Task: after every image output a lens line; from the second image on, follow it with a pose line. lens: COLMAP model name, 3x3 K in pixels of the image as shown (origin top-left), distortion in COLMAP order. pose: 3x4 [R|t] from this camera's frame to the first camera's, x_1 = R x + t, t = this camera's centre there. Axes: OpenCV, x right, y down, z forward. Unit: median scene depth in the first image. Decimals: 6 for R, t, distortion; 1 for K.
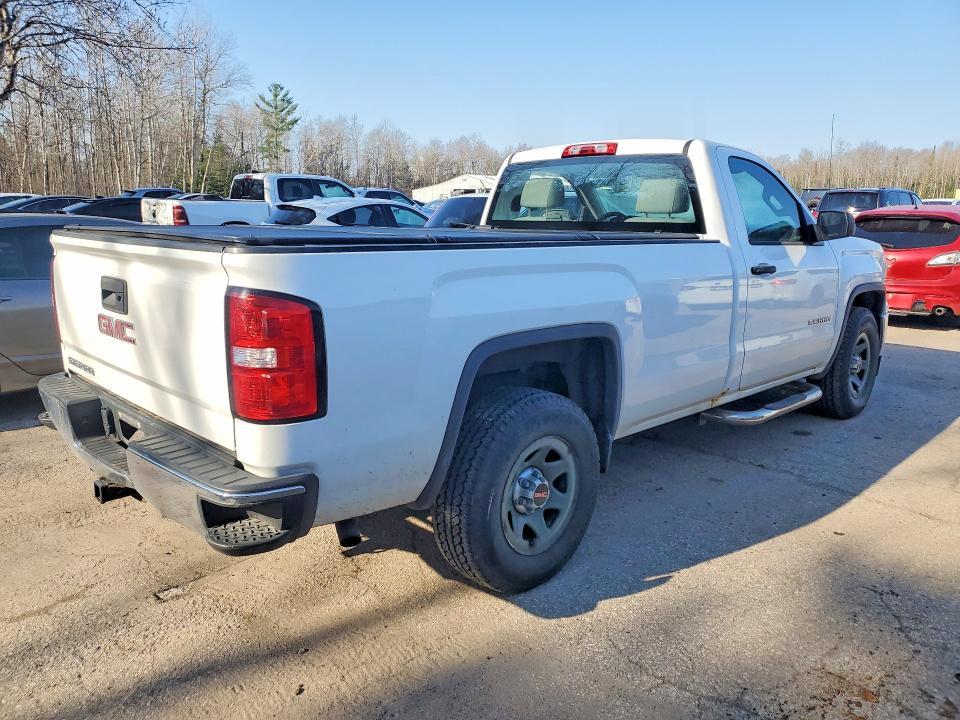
lens RADIAL K [[715.2, 0, 480.0], [0, 715.2, 360.0], [0, 0, 1]] dist [0.000353, -0.003939]
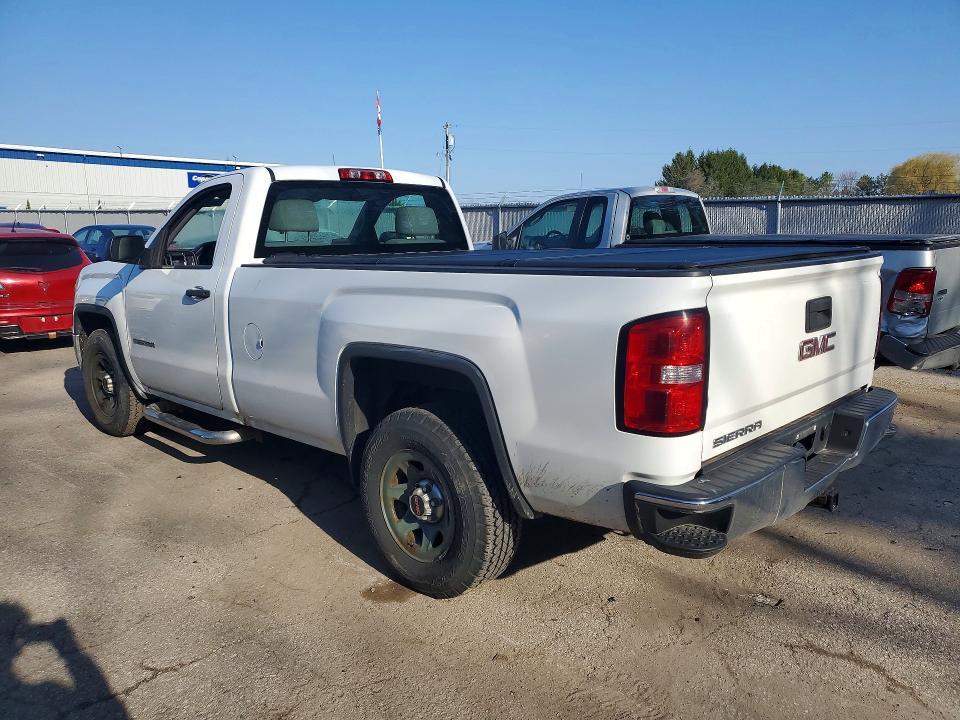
lens RADIAL K [[715.2, 0, 480.0], [0, 715.2, 360.0], [0, 0, 1]] dist [0.000353, -0.003939]
pose [[-0.010892, -0.186063, 0.982477, -0.955610], [0.212802, 0.959597, 0.184089, -0.201024], [-0.977035, 0.211078, 0.029143, 0.901655]]
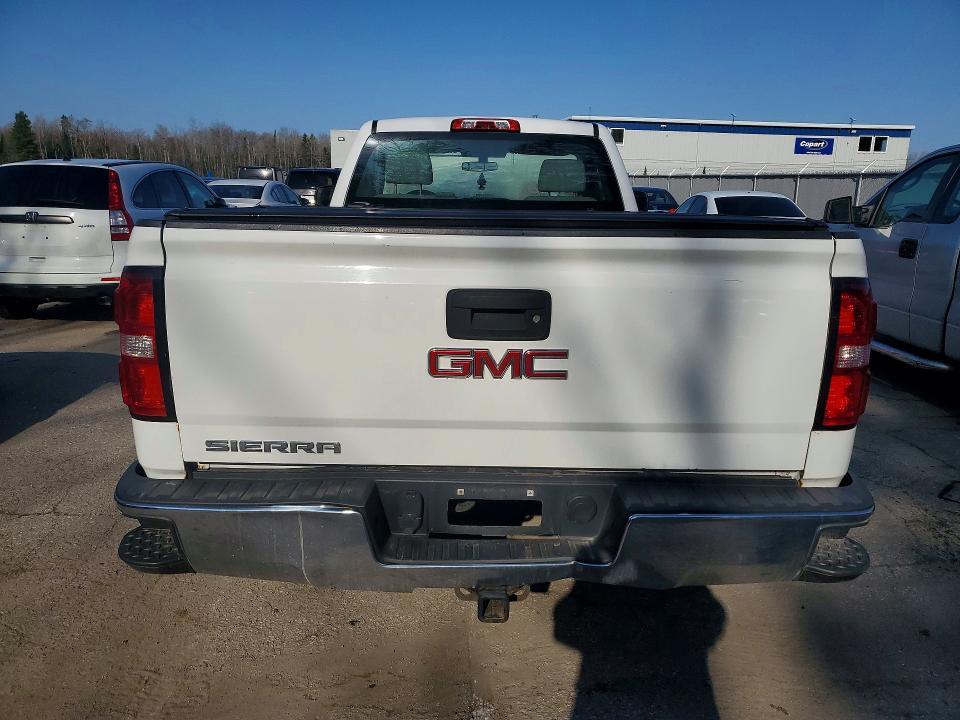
lens RADIAL K [[715.2, 0, 480.0], [0, 715.2, 360.0], [0, 0, 1]] dist [0.000353, -0.003939]
pose [[0.704417, -0.153953, 0.692889, -0.604108], [0.130265, 0.987654, 0.087014, -0.066120], [-0.697731, 0.028965, 0.715774, 0.329626]]
